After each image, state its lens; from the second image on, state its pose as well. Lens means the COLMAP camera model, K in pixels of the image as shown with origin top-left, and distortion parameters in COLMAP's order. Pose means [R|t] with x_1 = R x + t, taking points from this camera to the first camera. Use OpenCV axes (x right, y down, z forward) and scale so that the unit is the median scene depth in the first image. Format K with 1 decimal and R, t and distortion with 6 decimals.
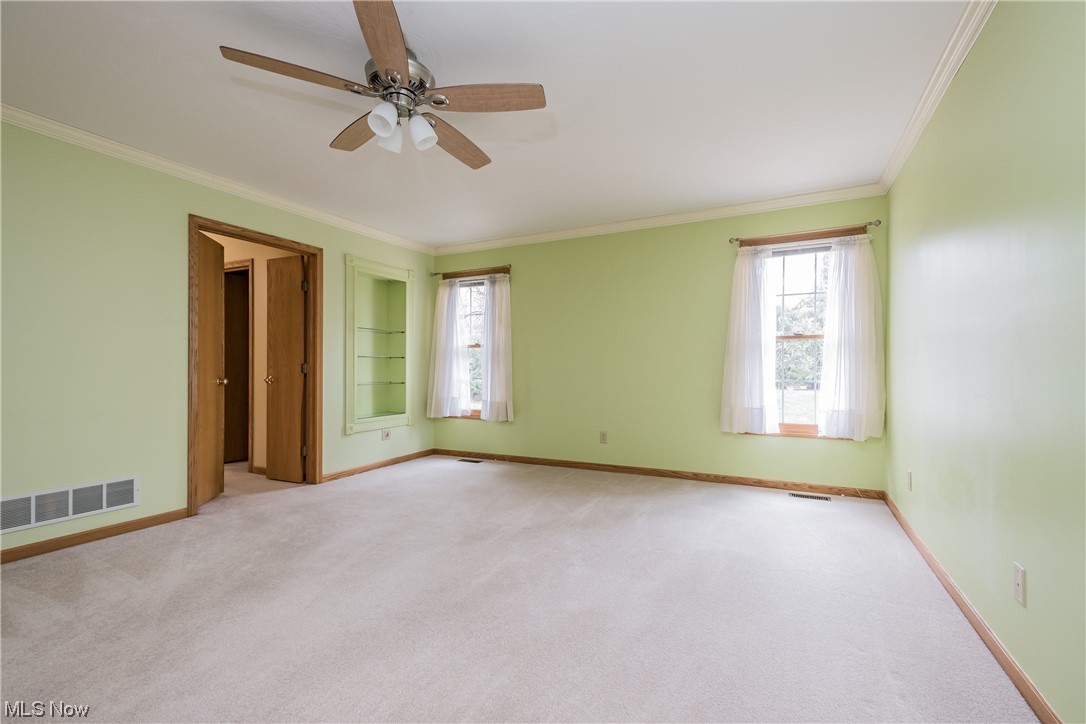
lens RADIAL K [[467.0, 0, 538.6], [0, 467.0, 356.8], [0, 0, 1]] dist [0.006091, -0.000150]
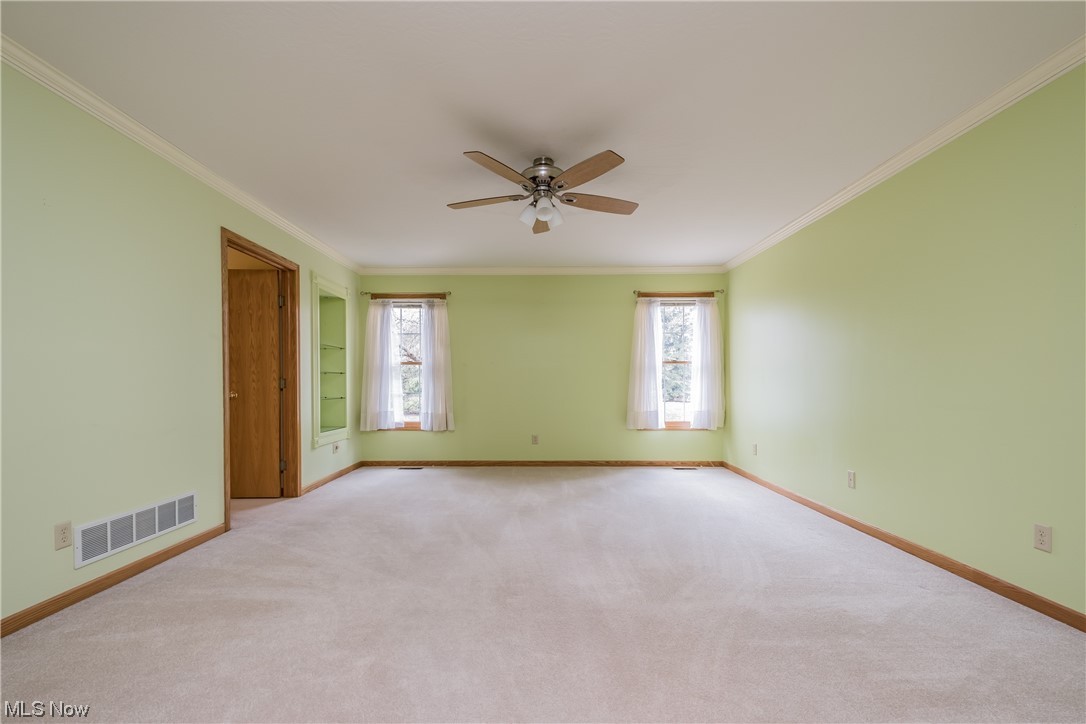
lens RADIAL K [[457.8, 0, 539.4], [0, 457.8, 380.5], [0, 0, 1]] dist [-0.001027, -0.000034]
pose [[0.907842, 0.003673, 0.419295, -0.409560], [-0.010627, 0.999842, 0.014250, -0.001873], [-0.419177, -0.017393, 0.907738, -0.121310]]
